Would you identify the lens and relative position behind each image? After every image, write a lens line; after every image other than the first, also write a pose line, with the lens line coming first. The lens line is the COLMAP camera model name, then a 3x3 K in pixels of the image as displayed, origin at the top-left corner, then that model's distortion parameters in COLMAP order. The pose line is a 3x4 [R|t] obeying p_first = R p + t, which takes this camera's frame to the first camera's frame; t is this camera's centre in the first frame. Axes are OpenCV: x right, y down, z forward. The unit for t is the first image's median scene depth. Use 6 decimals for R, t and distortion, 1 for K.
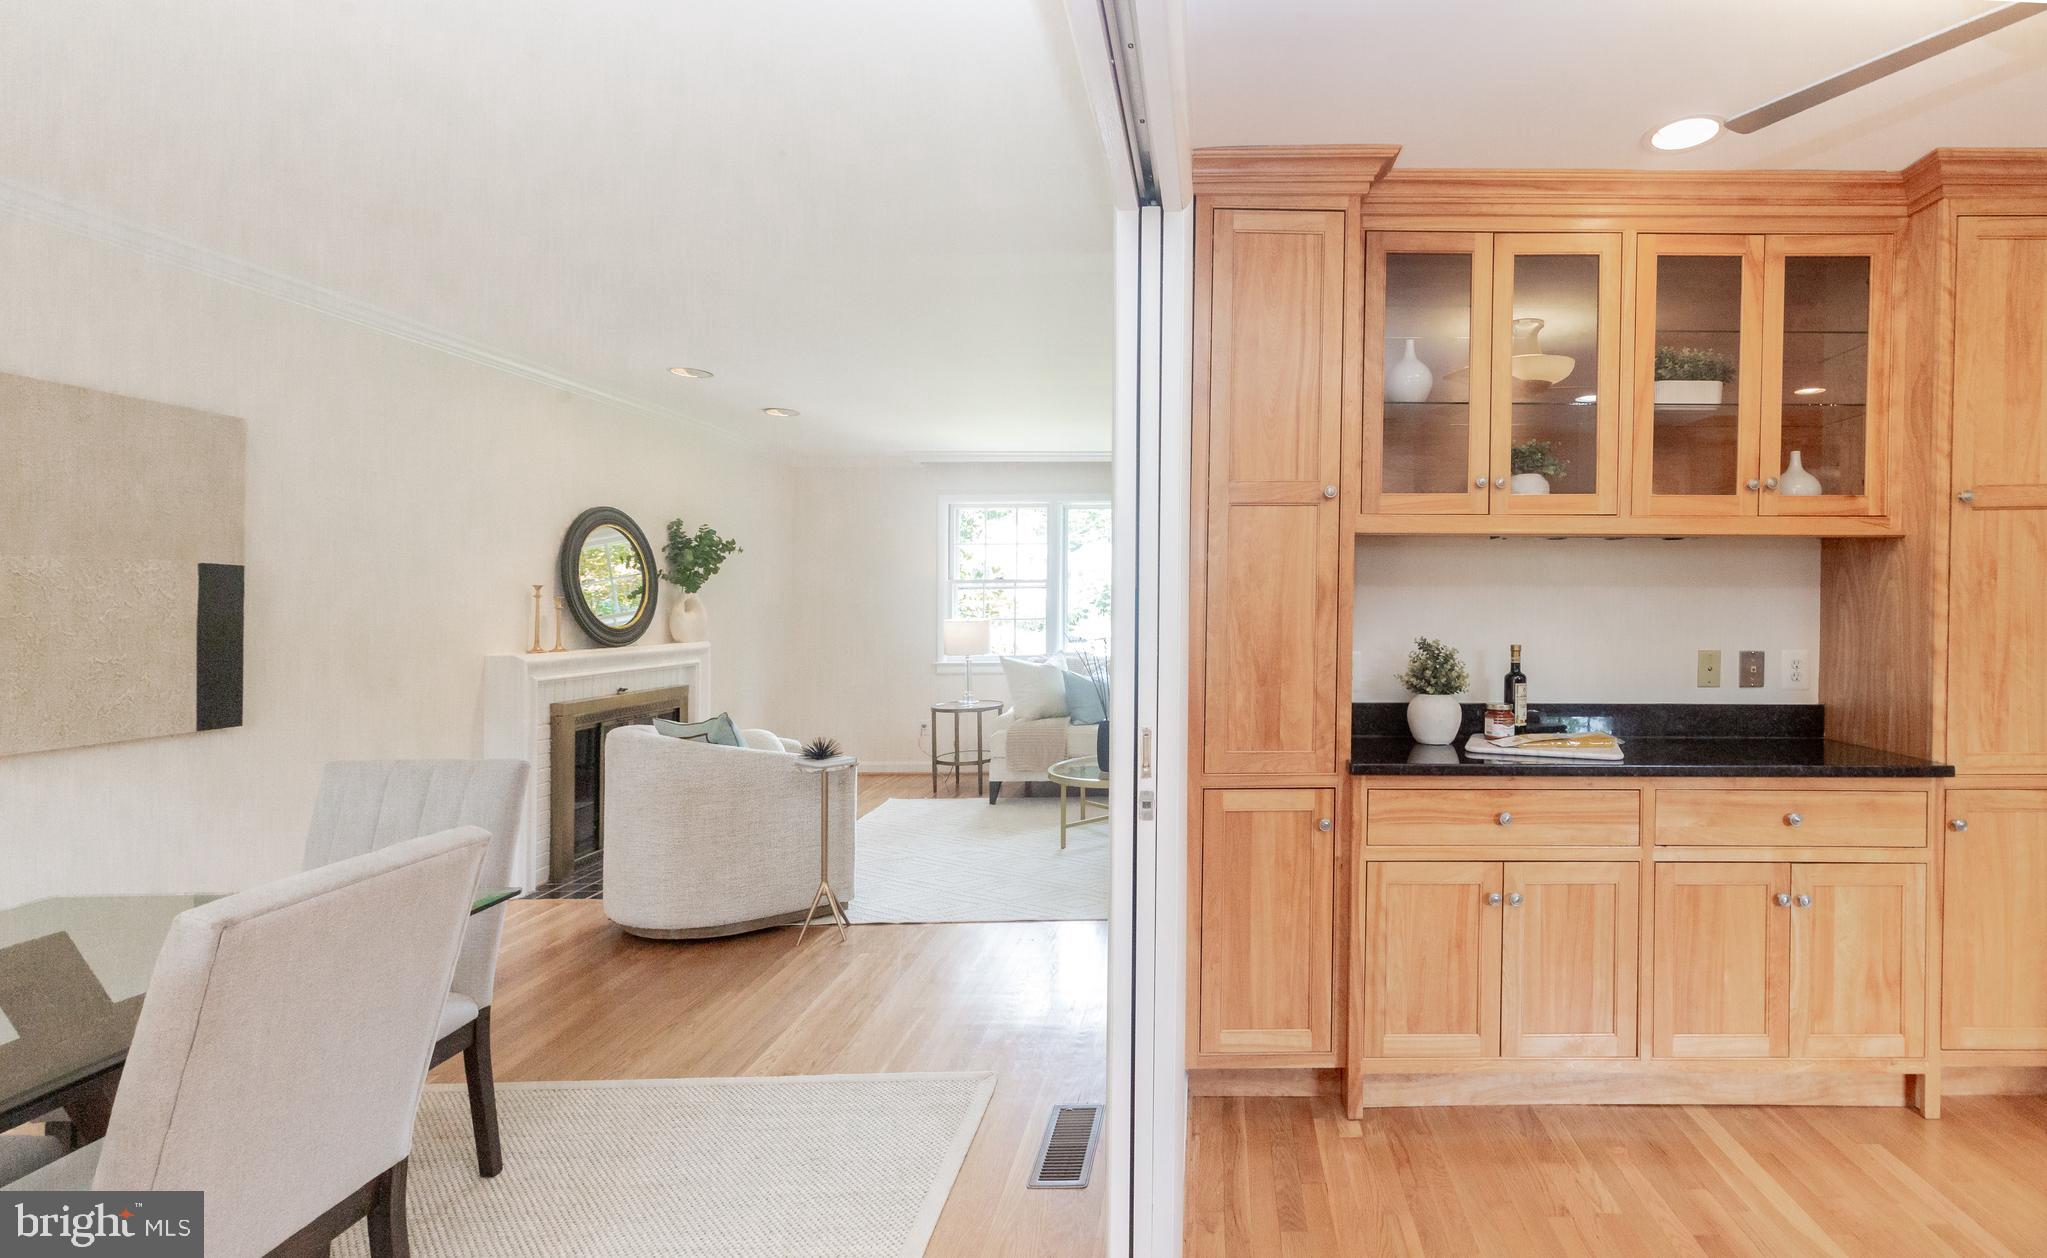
lens RADIAL K [[930.4, 0, 1207.4], [0, 930.4, 599.4], [0, 0, 1]] dist [0.020754, -0.000230]
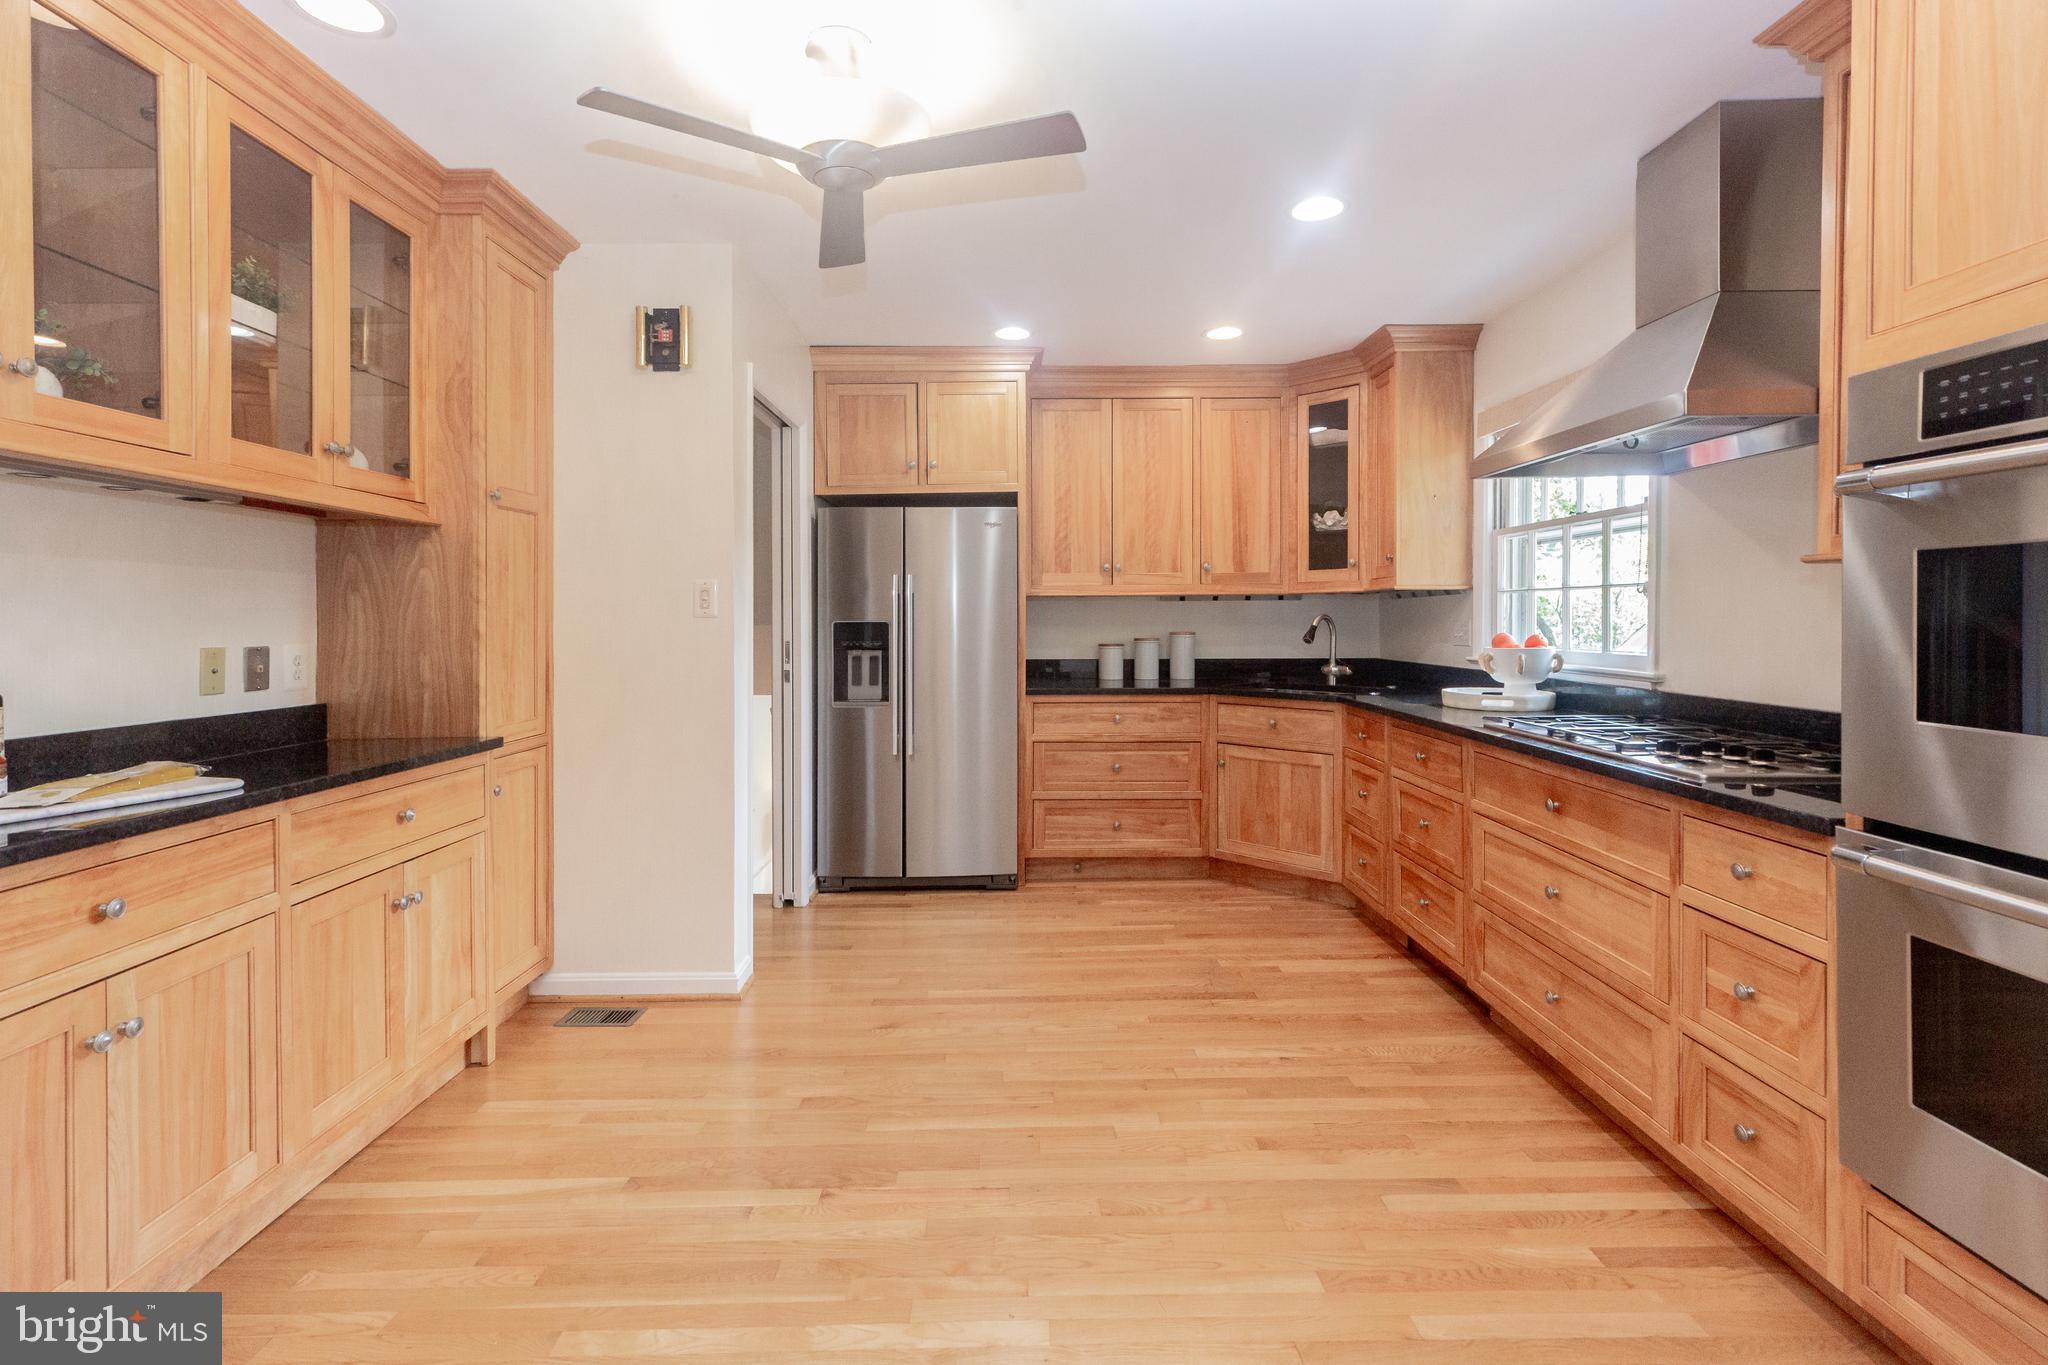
lens RADIAL K [[958.6, 0, 1043.7], [0, 958.6, 637.9], [0, 0, 1]] dist [0.011177, -0.001661]
pose [[-0.021133, -0.015511, 0.999656, -0.326769], [0.007409, 0.999850, 0.015671, 0.044472], [-0.999749, 0.007738, -0.021015, 0.363602]]
